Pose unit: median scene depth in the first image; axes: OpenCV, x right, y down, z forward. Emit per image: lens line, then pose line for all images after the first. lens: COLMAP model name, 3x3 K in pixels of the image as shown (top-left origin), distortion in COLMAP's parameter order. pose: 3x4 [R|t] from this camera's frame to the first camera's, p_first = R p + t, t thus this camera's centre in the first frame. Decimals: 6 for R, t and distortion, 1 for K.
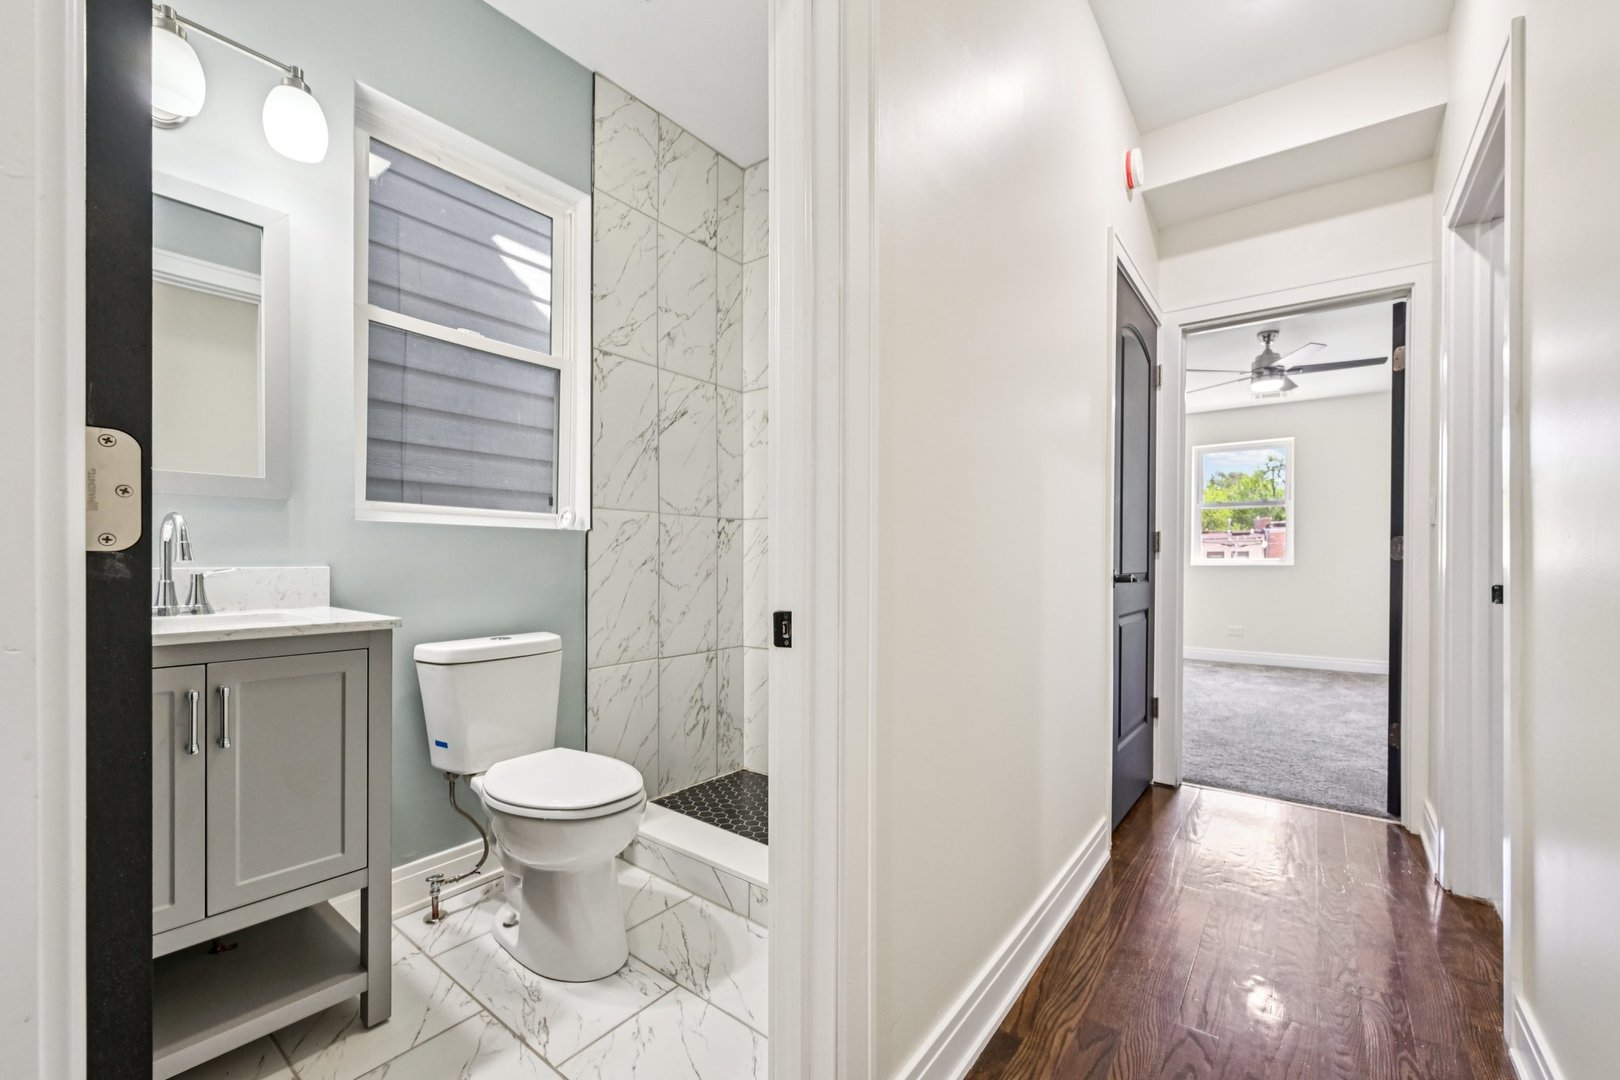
lens RADIAL K [[659.9, 0, 811.4], [0, 659.9, 563.3], [0, 0, 1]] dist [-0.000715, -0.000017]
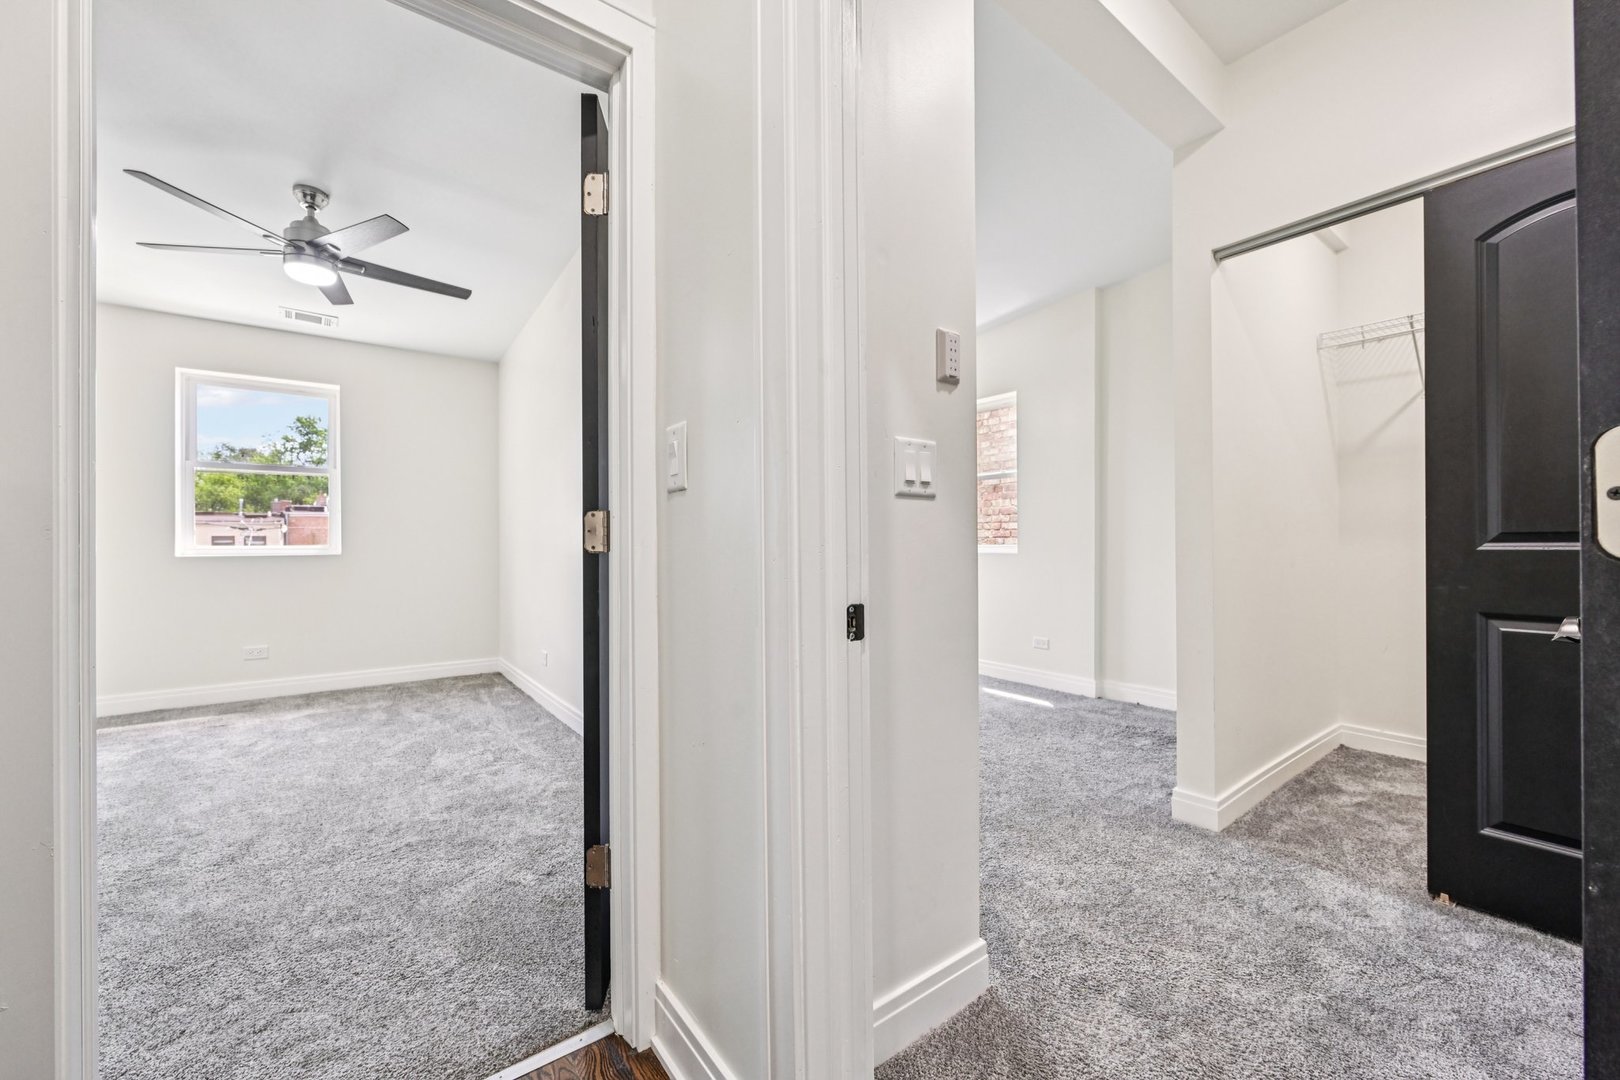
lens RADIAL K [[639.3, 0, 821.7], [0, 639.3, 547.6], [0, 0, 1]] dist [-0.002568, -0.000239]
pose [[0.264680, -0.007861, 0.964304, 0.174753], [0.009061, 0.999943, 0.005664, -0.004322], [-0.964294, 0.007238, 0.264736, 0.280853]]
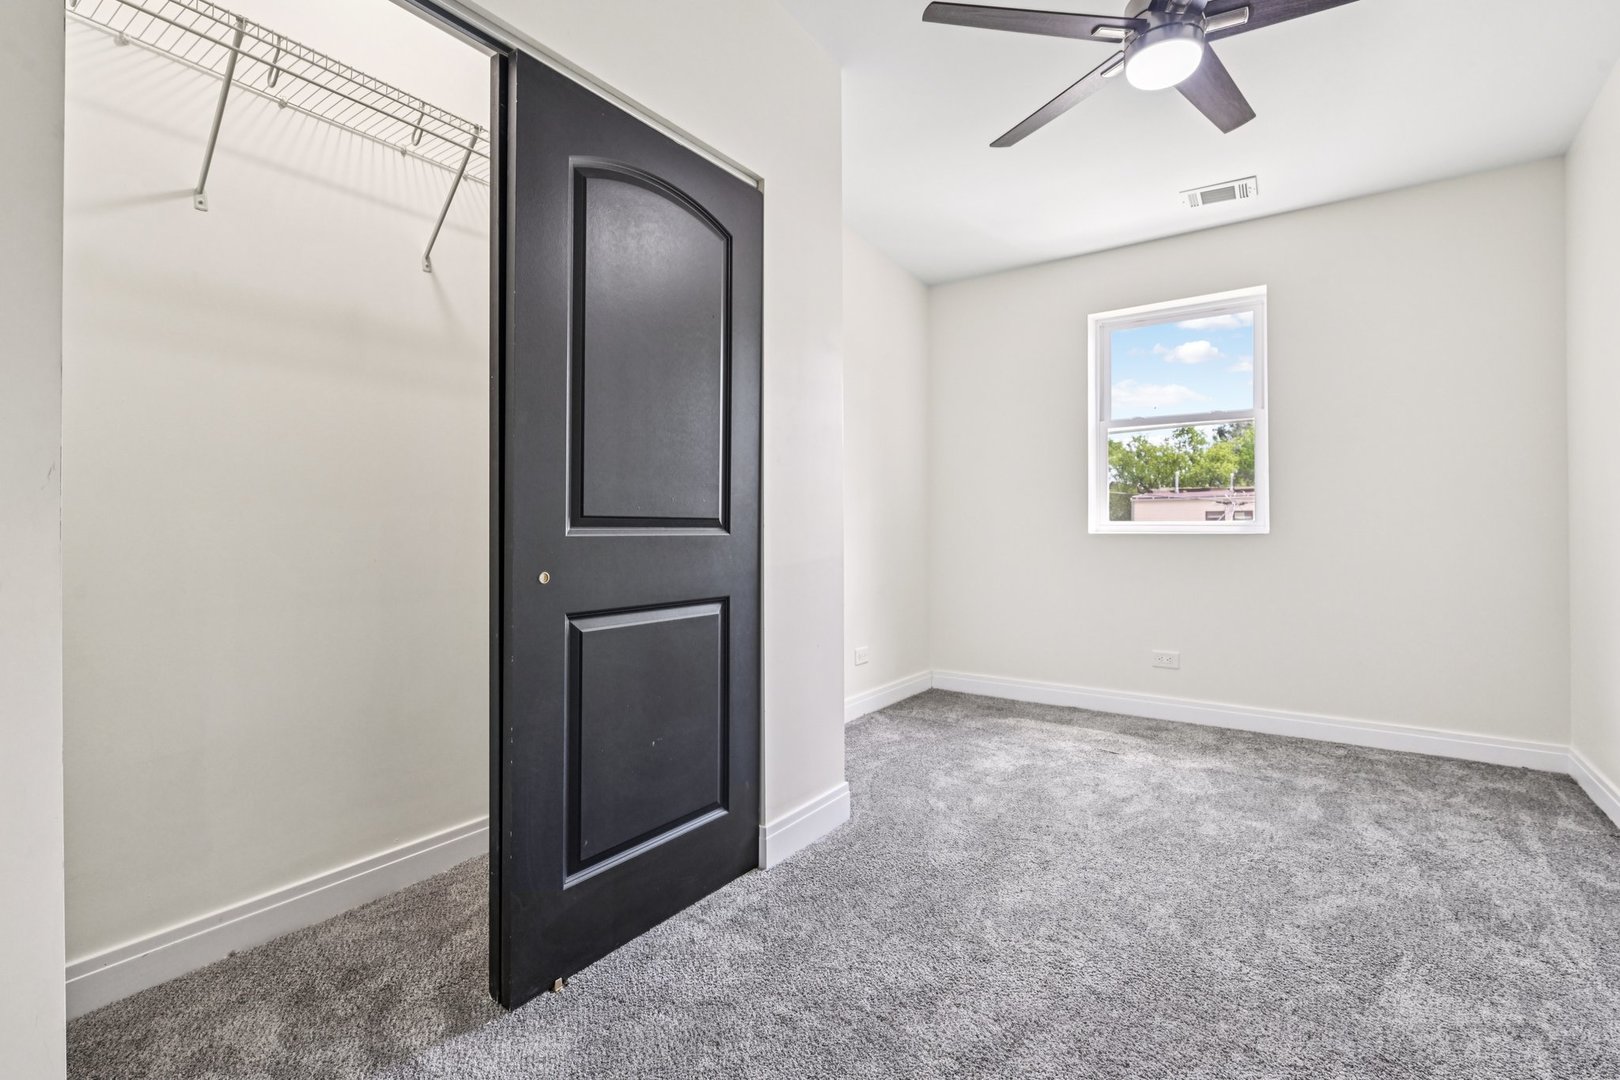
lens RADIAL K [[746.6, 0, 802.5], [0, 746.6, 519.7], [0, 0, 1]] dist [0.000290, 0.000233]
pose [[0.999258, -0.006529, 0.037947, 0.355201], [0.006925, 0.999923, -0.010312, -0.004660], [-0.037877, 0.010567, 0.999227, 0.444984]]
